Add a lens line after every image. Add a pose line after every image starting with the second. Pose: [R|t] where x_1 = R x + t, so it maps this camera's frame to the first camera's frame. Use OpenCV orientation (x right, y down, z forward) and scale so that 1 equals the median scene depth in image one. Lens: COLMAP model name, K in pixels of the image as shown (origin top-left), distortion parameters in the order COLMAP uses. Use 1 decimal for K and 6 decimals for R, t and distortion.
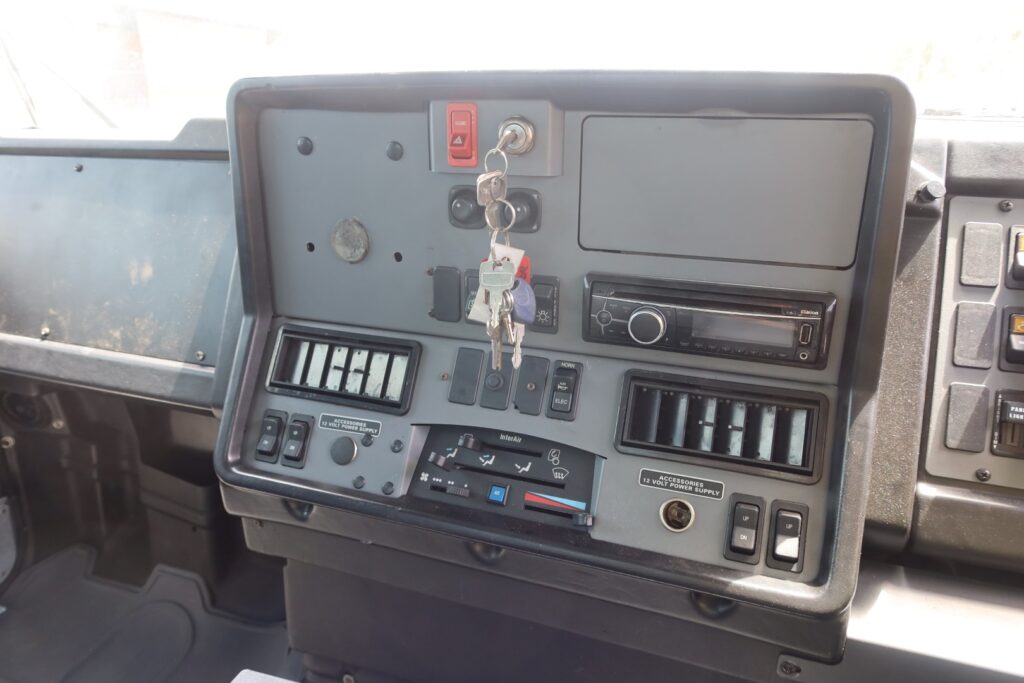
lens RADIAL K [[708.0, 0, 509.7], [0, 708.0, 337.0], [0, 0, 1]] dist [-0.026345, 0.012503]
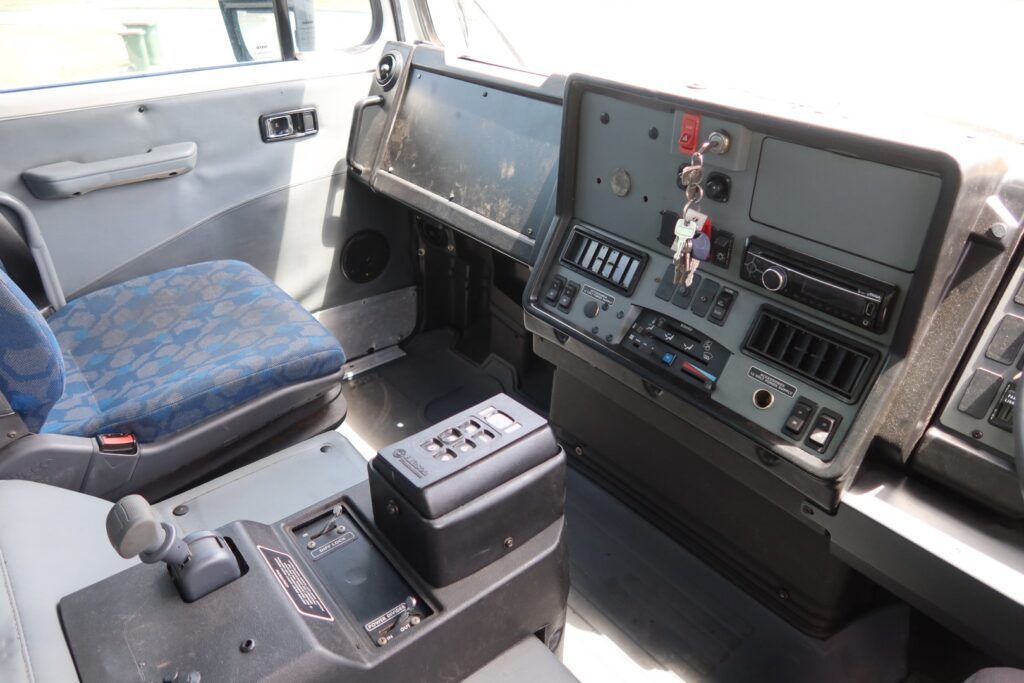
lens RADIAL K [[708.0, 0, 512.1], [0, 708.0, 340.2], [0, 0, 1]] dist [-0.026345, 0.012503]
pose [[0.863151, 0.260283, -0.432693, 0.364962], [-0.167125, 0.955873, 0.241612, -0.149833], [0.476487, -0.136233, 0.868562, -0.576778]]
